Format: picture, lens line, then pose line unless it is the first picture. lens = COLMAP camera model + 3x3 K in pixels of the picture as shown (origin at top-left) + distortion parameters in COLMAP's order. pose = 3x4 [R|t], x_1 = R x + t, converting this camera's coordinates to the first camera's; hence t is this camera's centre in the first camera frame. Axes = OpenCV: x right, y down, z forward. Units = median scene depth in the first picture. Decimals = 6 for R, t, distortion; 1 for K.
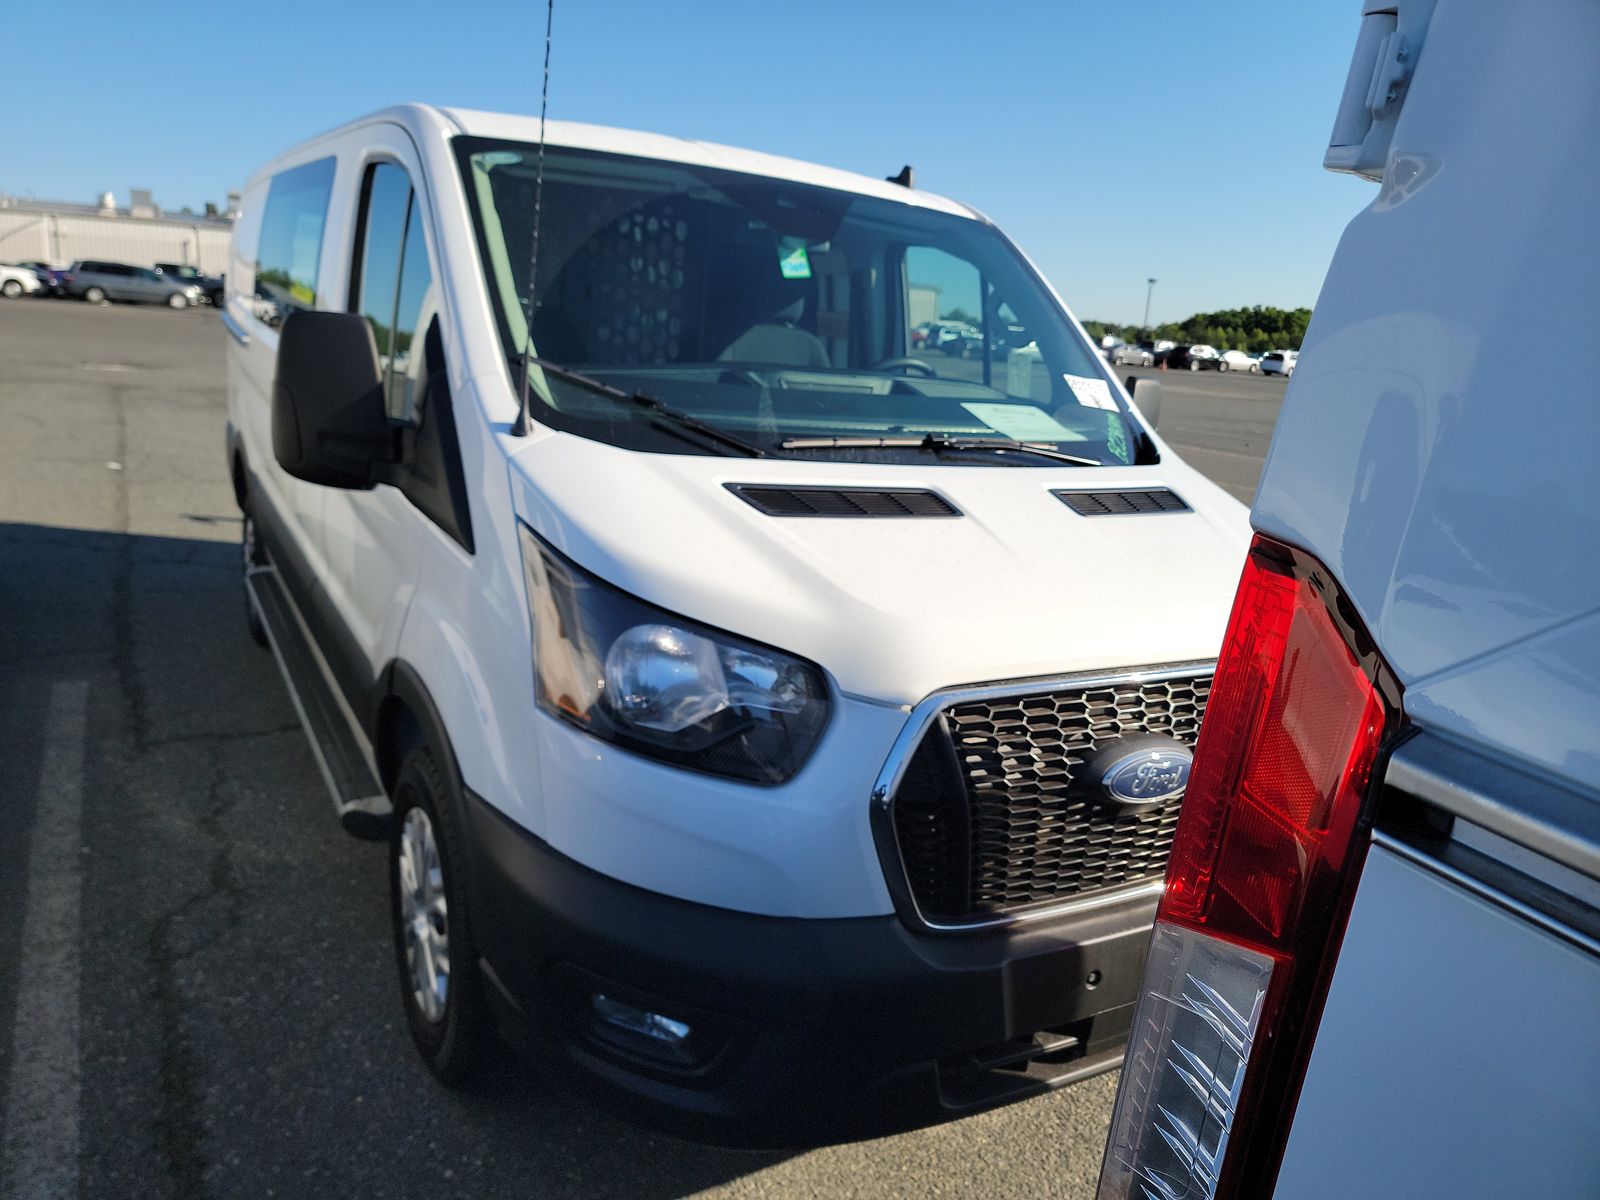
lens RADIAL K [[1166.7, 0, 801.5], [0, 1166.7, 564.1], [0, 0, 1]] dist [0.010910, 0.001039]
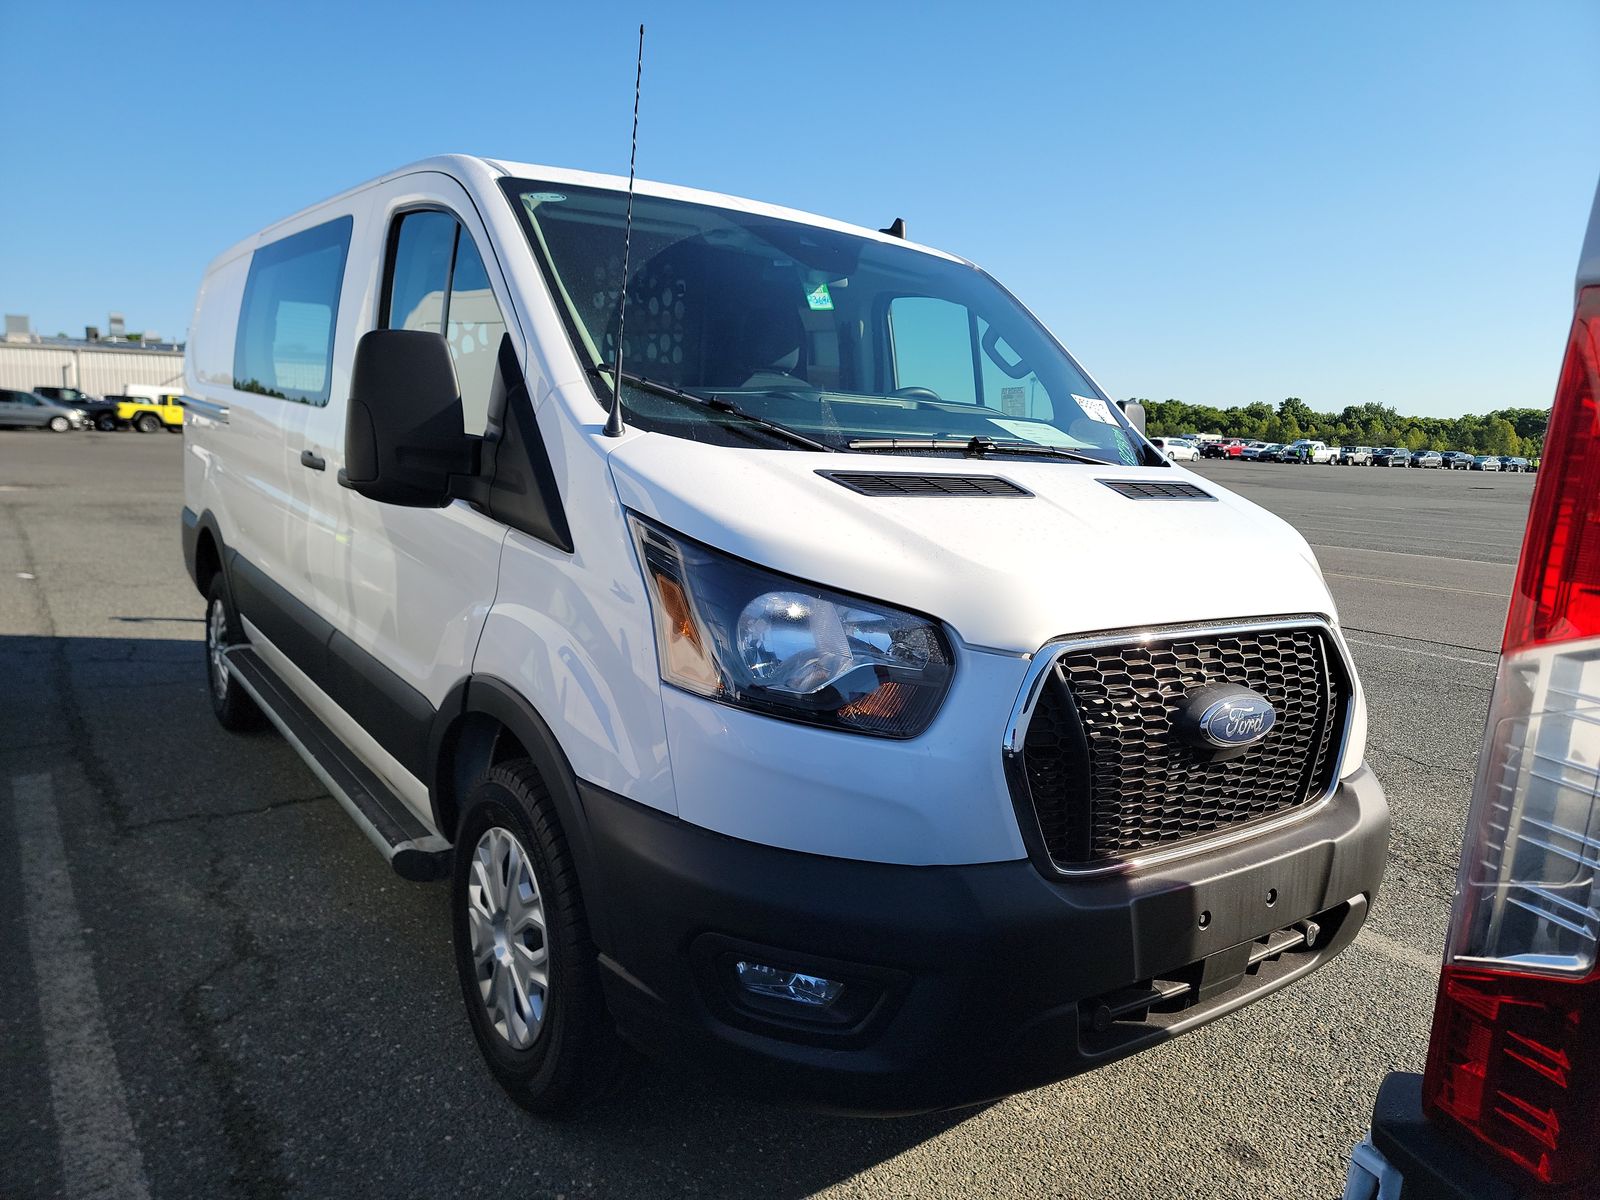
lens RADIAL K [[1166.7, 0, 801.5], [0, 1166.7, 564.1], [0, 0, 1]] dist [0.010910, 0.001039]
pose [[0.992885, -0.045756, 0.109934, -0.162755], [0.057054, 0.993154, -0.101929, 0.098599], [-0.104518, 0.107476, 0.988699, -0.022200]]
